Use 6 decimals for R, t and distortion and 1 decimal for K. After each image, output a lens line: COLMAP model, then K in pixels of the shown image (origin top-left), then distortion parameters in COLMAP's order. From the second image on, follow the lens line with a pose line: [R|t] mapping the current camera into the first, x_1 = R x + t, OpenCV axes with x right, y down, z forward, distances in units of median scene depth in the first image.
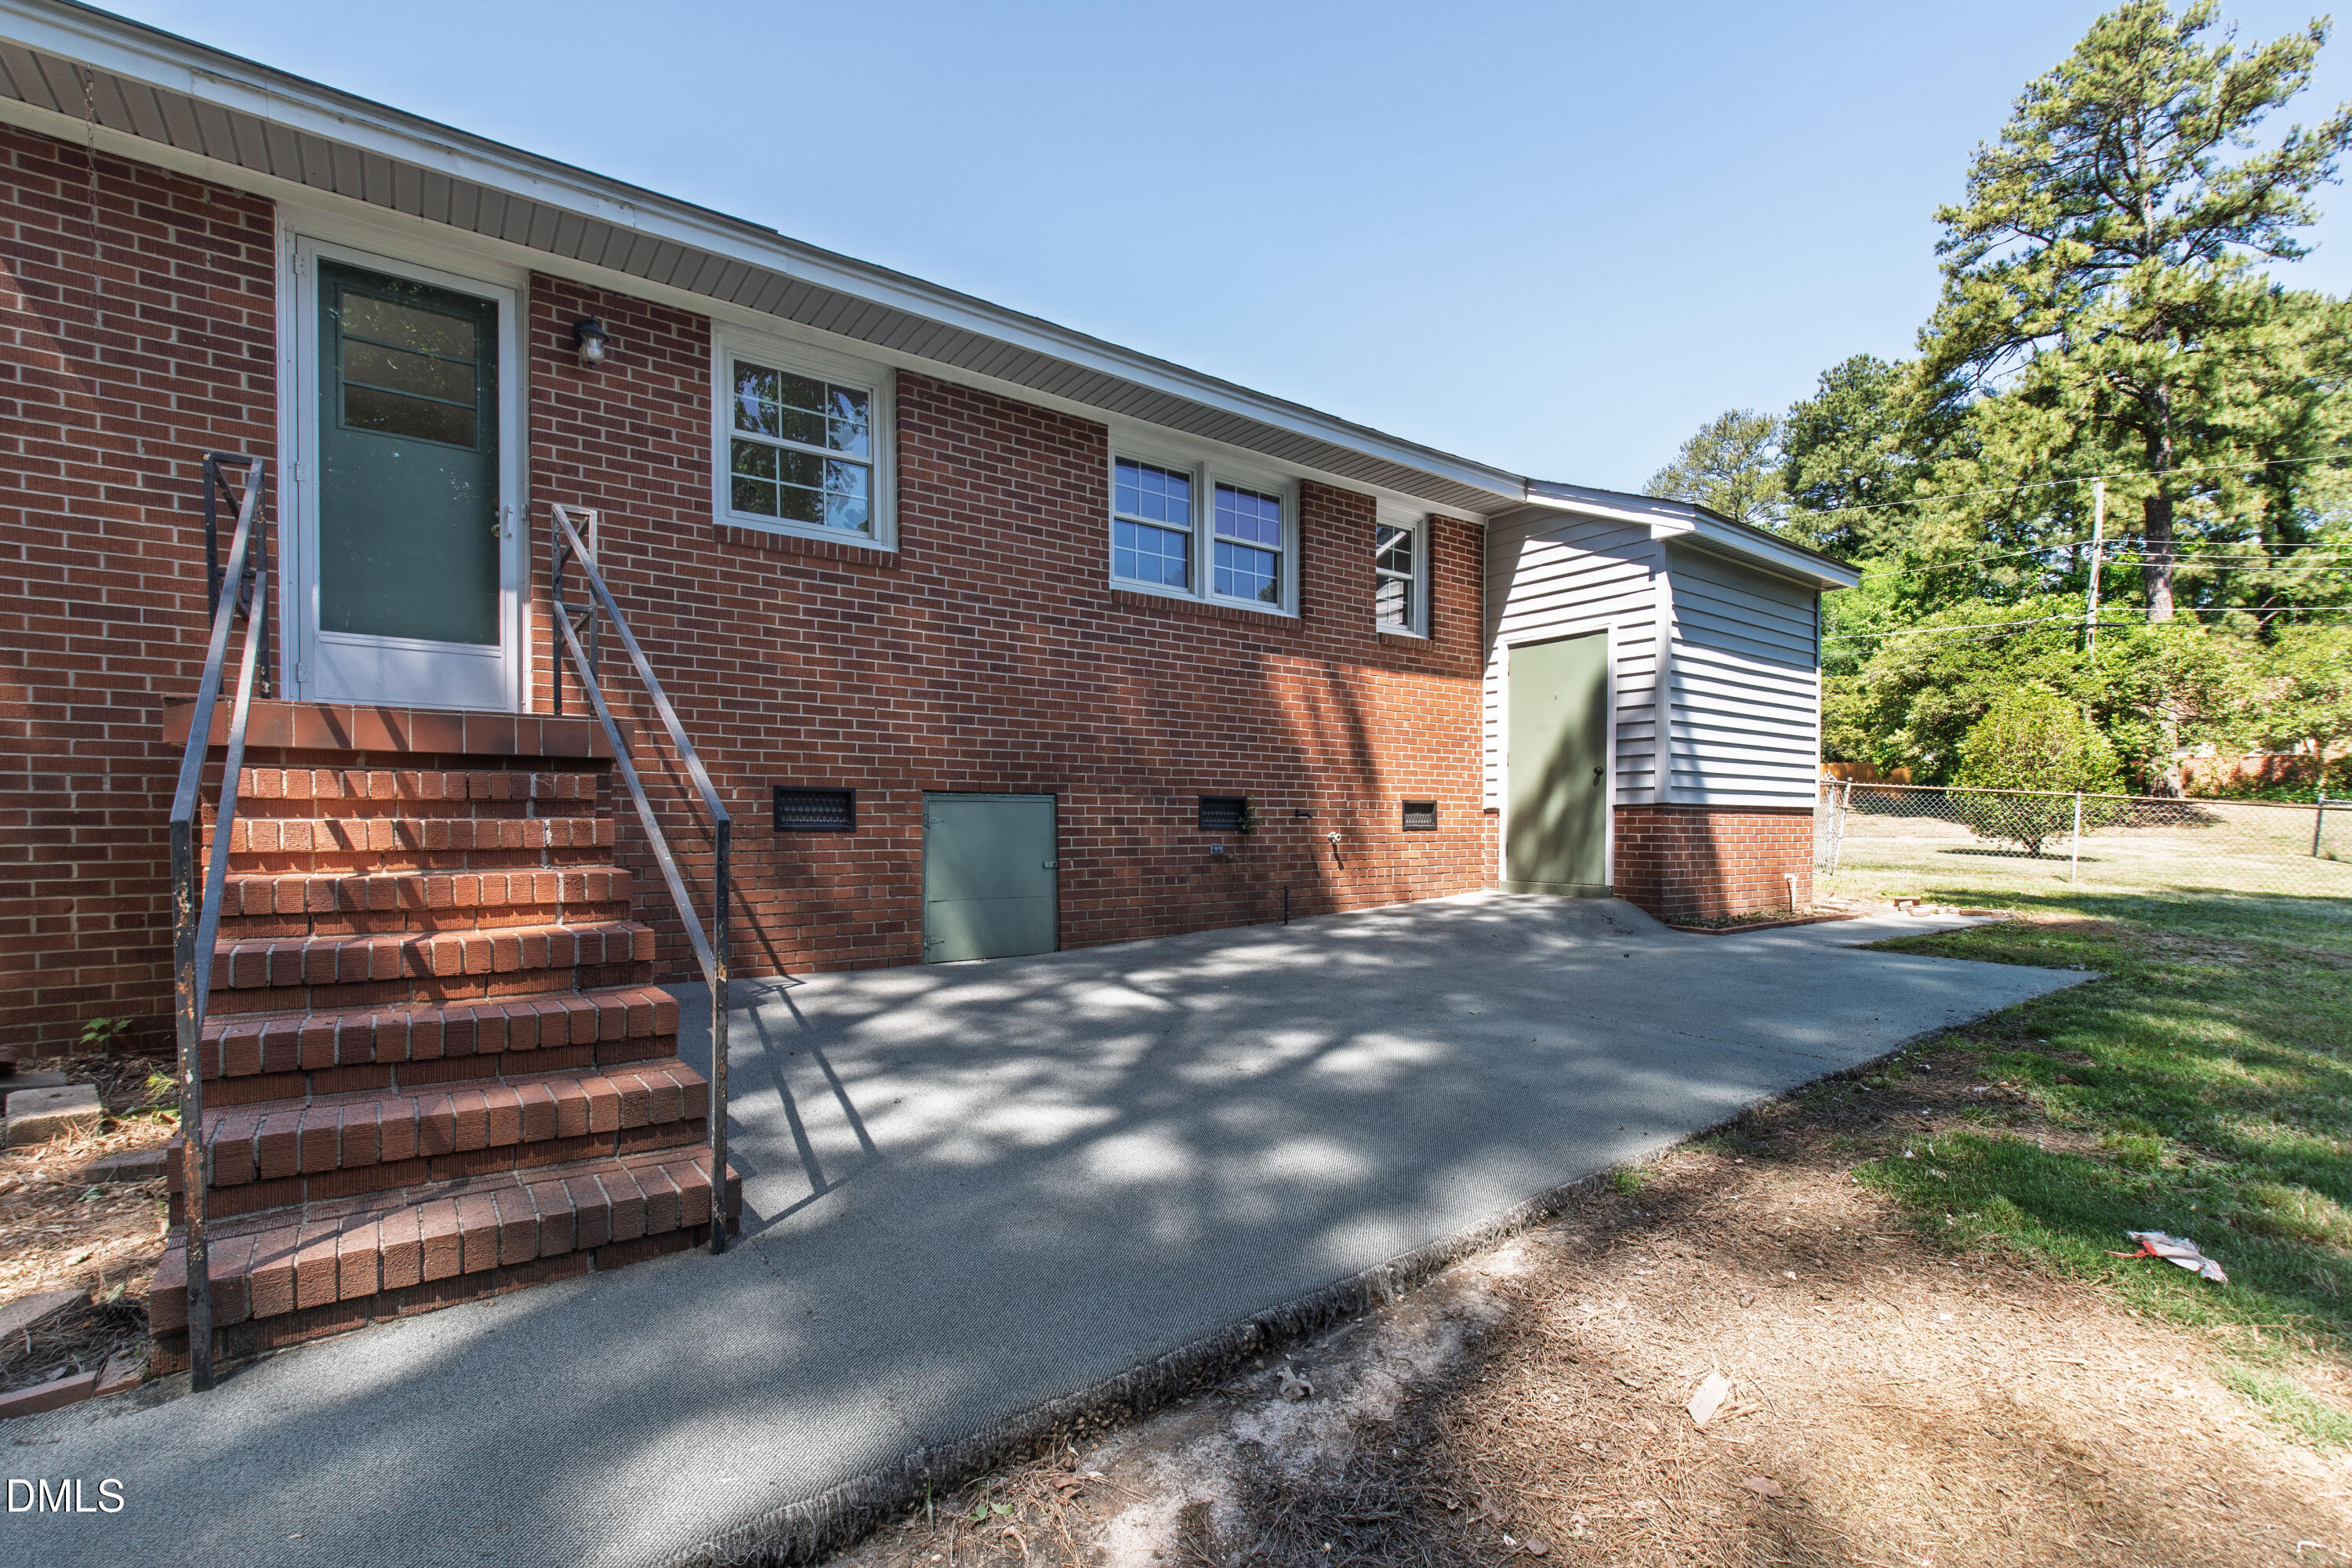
lens RADIAL K [[1042.1, 0, 1169.3], [0, 1042.1, 833.5], [0, 0, 1]] dist [-0.000596, -0.000170]
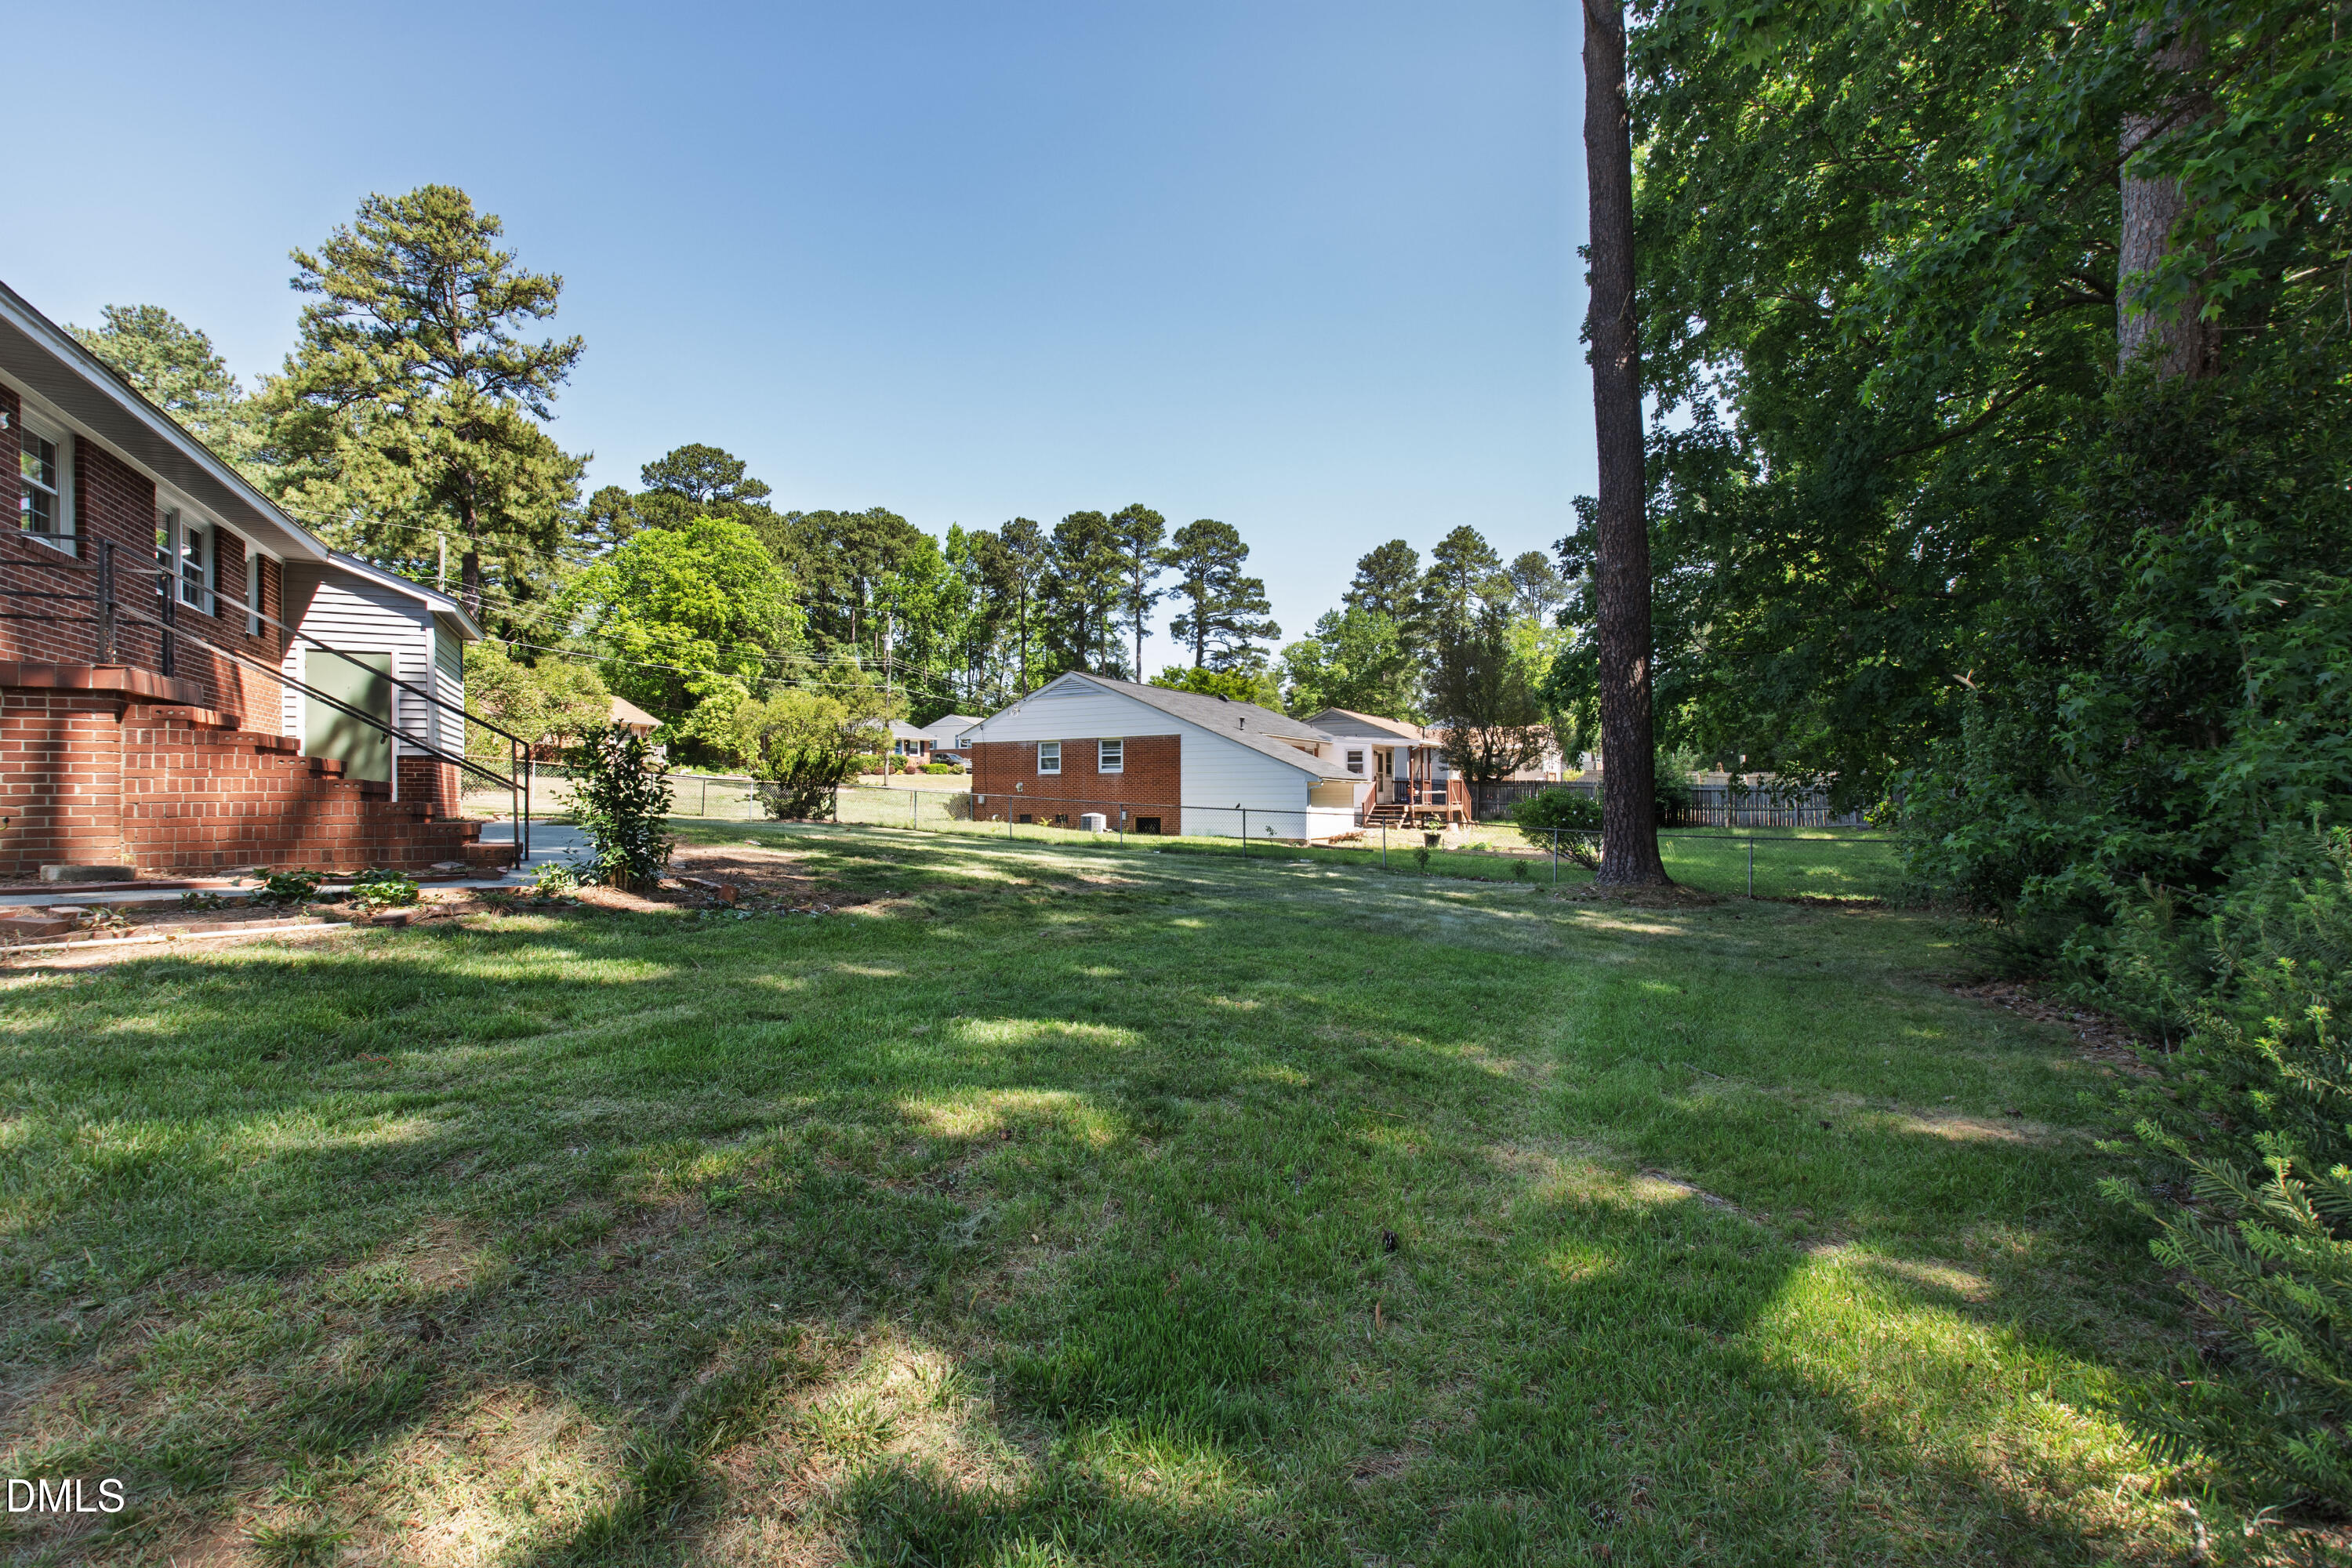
lens RADIAL K [[1022.0, 0, 1175.5], [0, 1022.0, 793.9], [0, 0, 1]] dist [-0.001155, -0.000284]
pose [[0.150495, -0.003481, 0.988605, -1.014420], [0.018763, 0.999824, 0.000664, 0.053162], [-0.988433, 0.018450, 0.150534, -0.493757]]
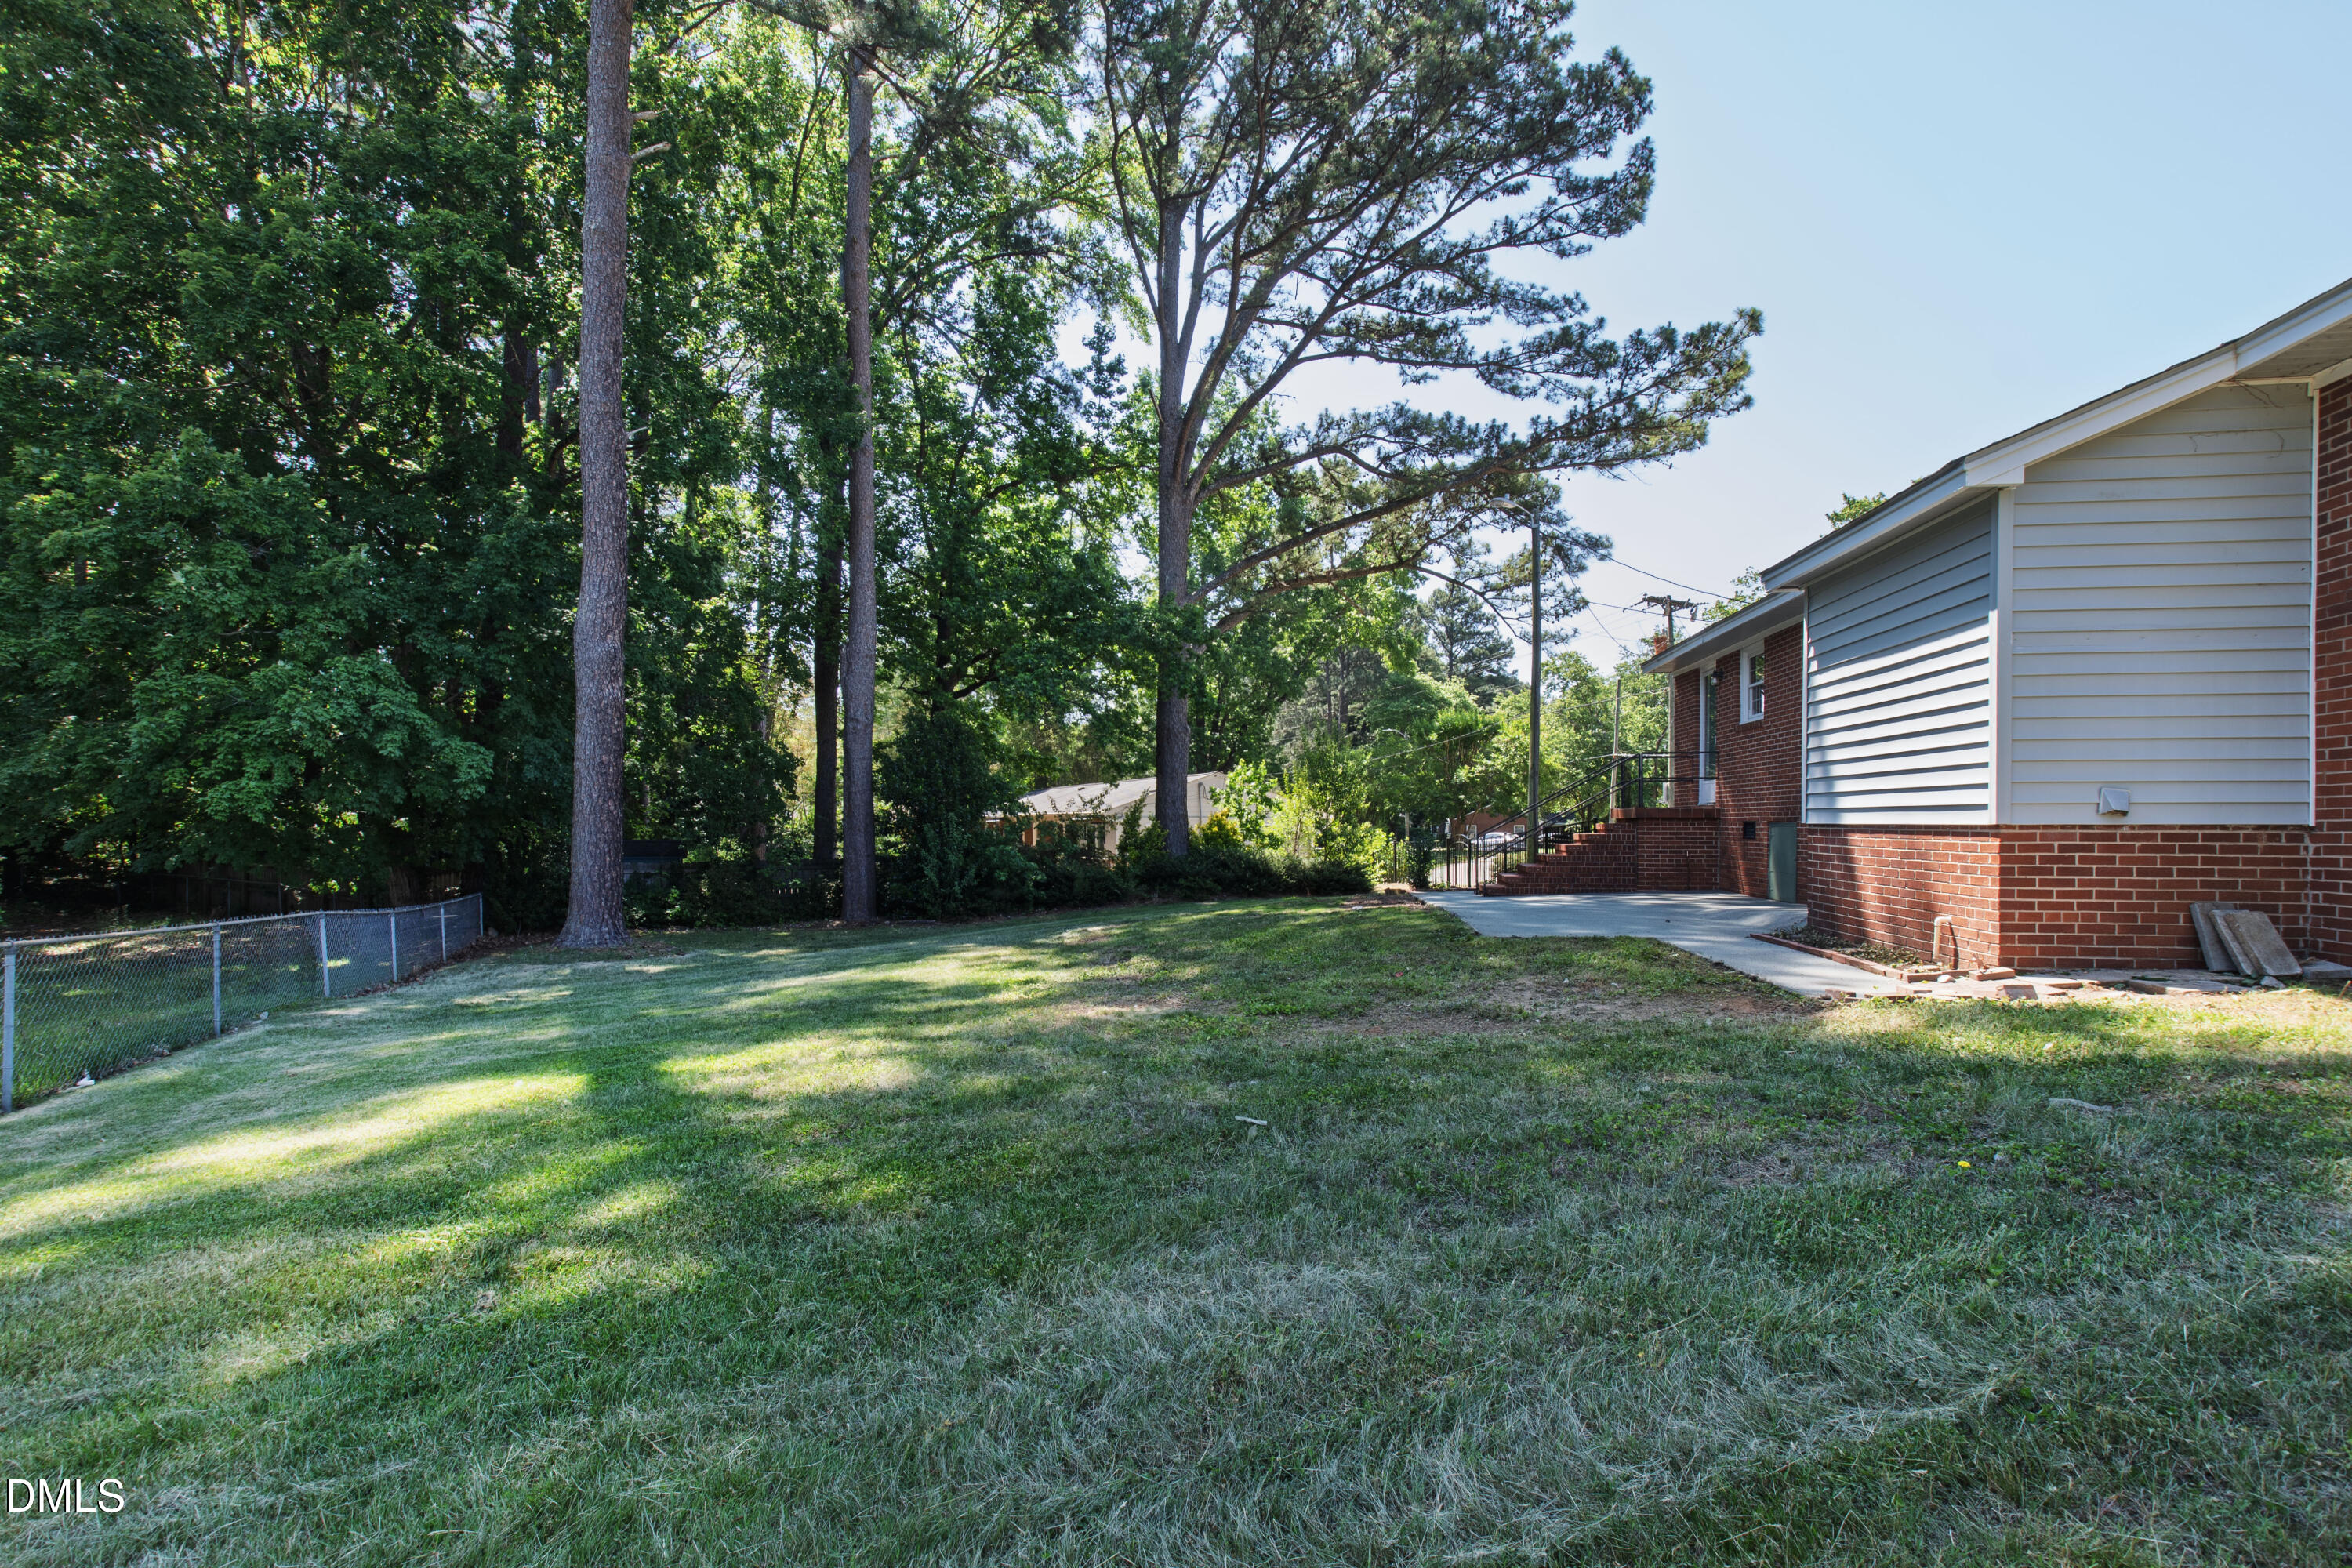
lens RADIAL K [[1042.1, 0, 1169.3], [0, 1042.1, 833.5], [0, 0, 1]] dist [-0.000596, -0.000170]
pose [[-0.714559, 0.004096, -0.699563, 1.651535], [-0.007205, 0.999887, 0.013213, -0.027569], [0.699538, 0.014482, -0.714449, 1.251819]]
